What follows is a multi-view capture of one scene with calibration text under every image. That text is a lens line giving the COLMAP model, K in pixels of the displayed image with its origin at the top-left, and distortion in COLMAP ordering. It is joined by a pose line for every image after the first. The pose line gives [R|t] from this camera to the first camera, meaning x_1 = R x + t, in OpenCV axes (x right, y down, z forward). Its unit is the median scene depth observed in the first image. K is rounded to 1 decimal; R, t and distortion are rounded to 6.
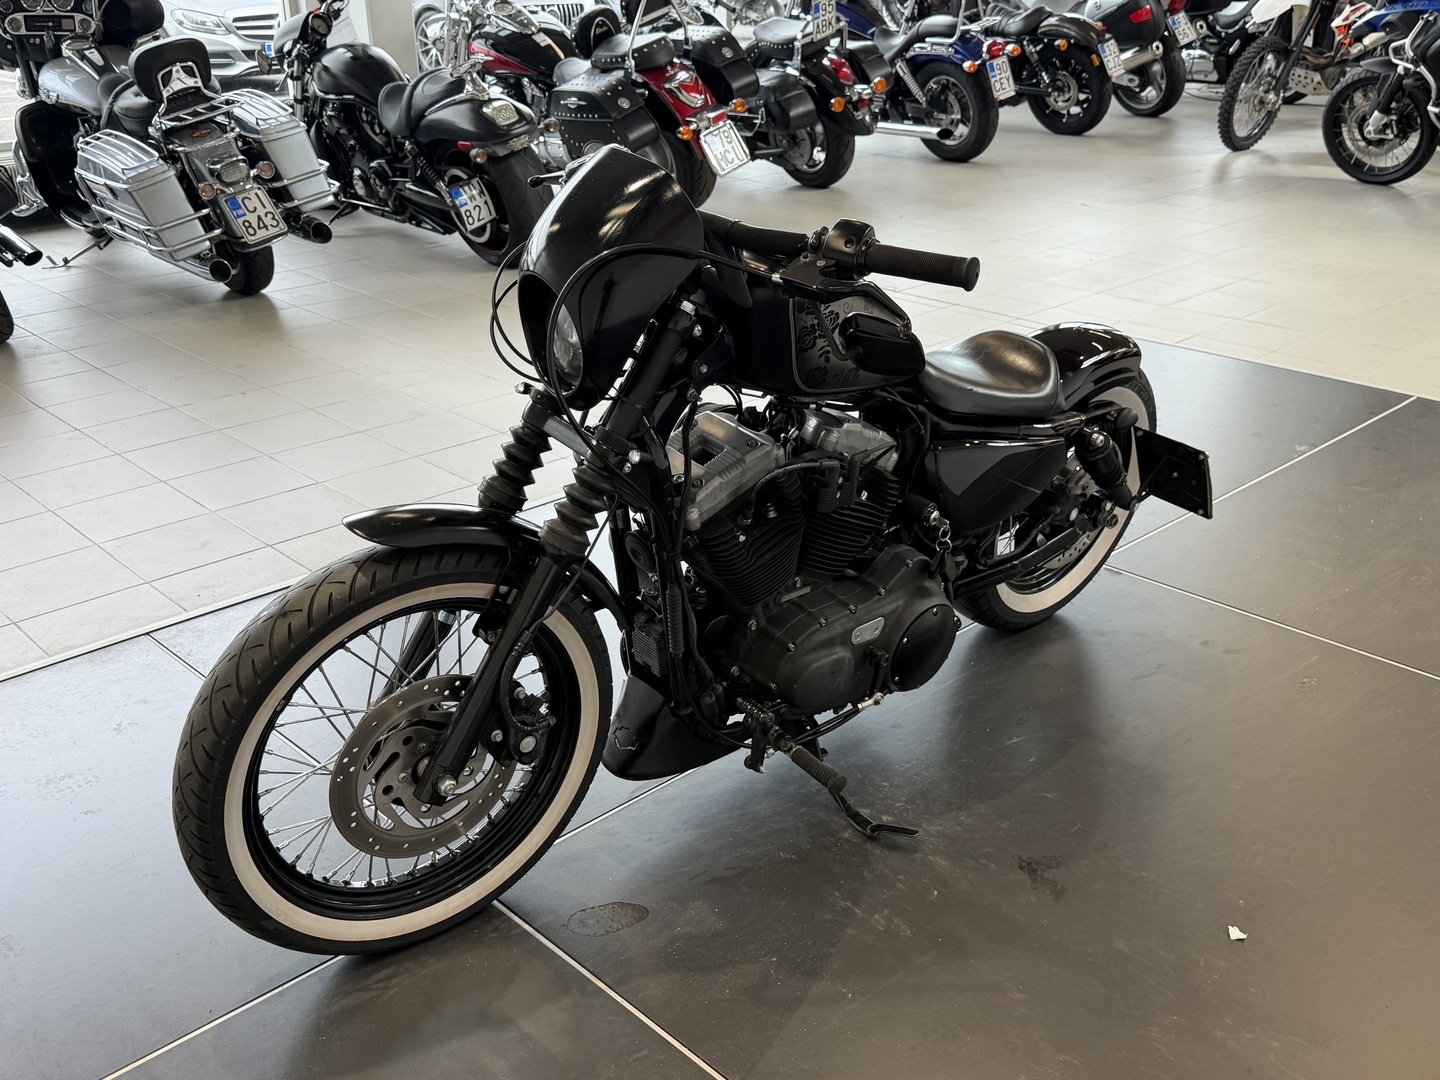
lens RADIAL K [[1473.2, 0, 703.9], [0, 1473.2, 551.5], [0, 0, 1]] dist [0.242928, -0.746179]
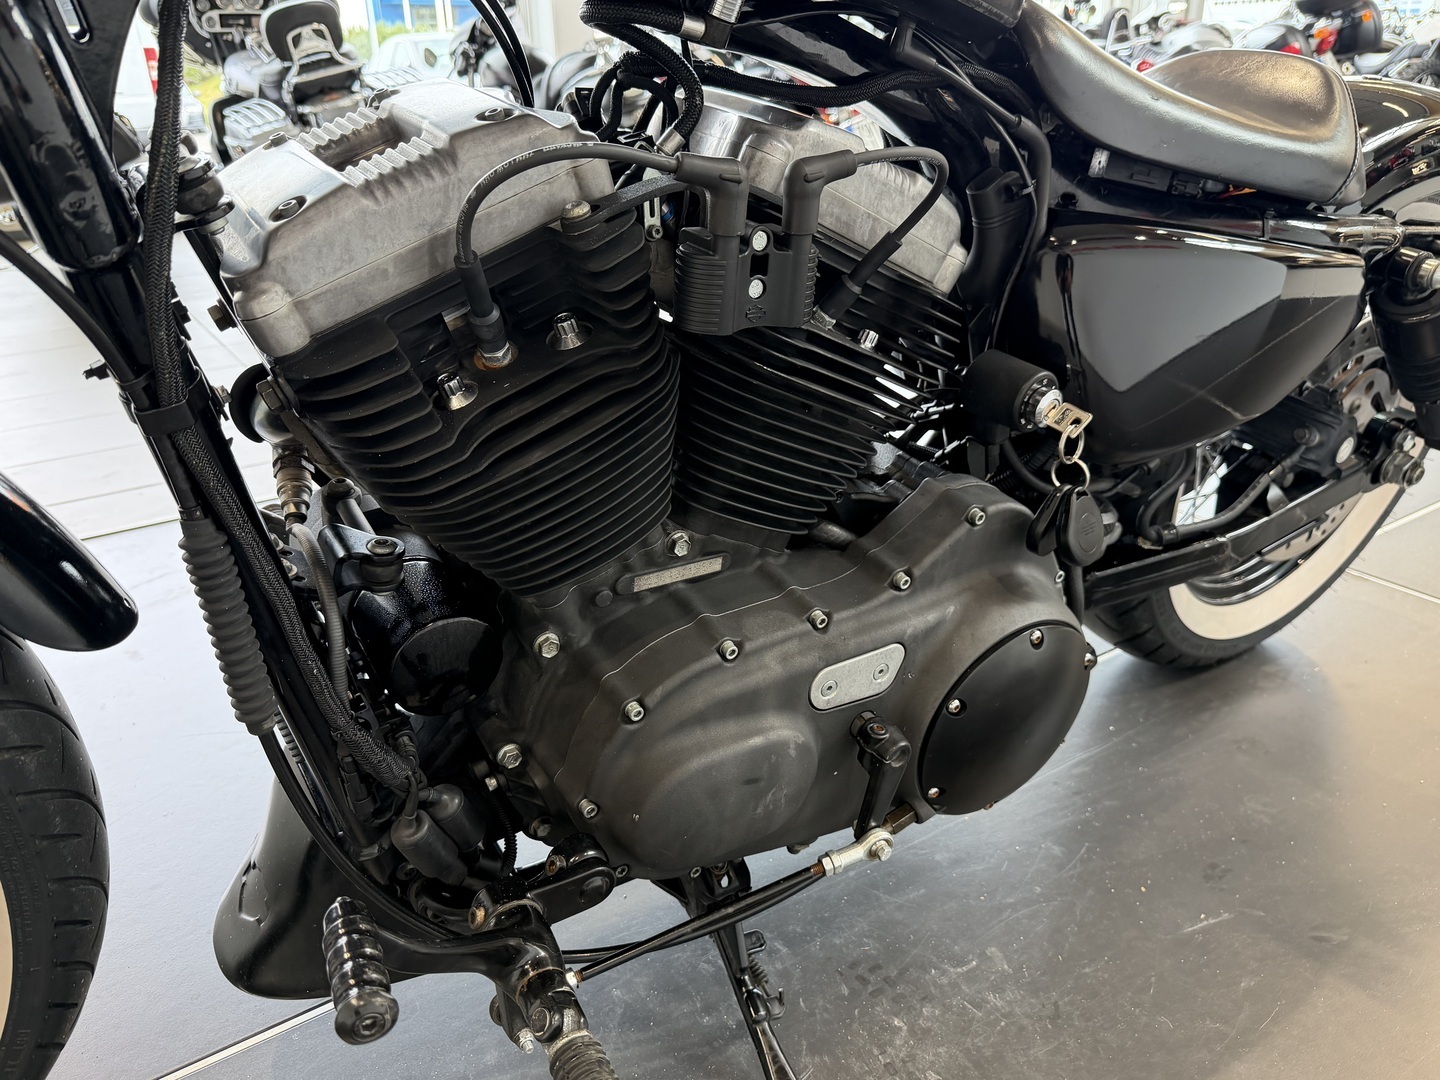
lens RADIAL K [[1047.9, 0, 716.4], [0, 1047.9, 552.0], [0, 0, 1]] dist [0.110486, -0.195318]
pose [[0.985198, 0.054458, -0.162539, 0.114661], [-0.054401, 0.998508, 0.004802, 0.020285], [0.162558, 0.004112, 0.986690, 0.694544]]
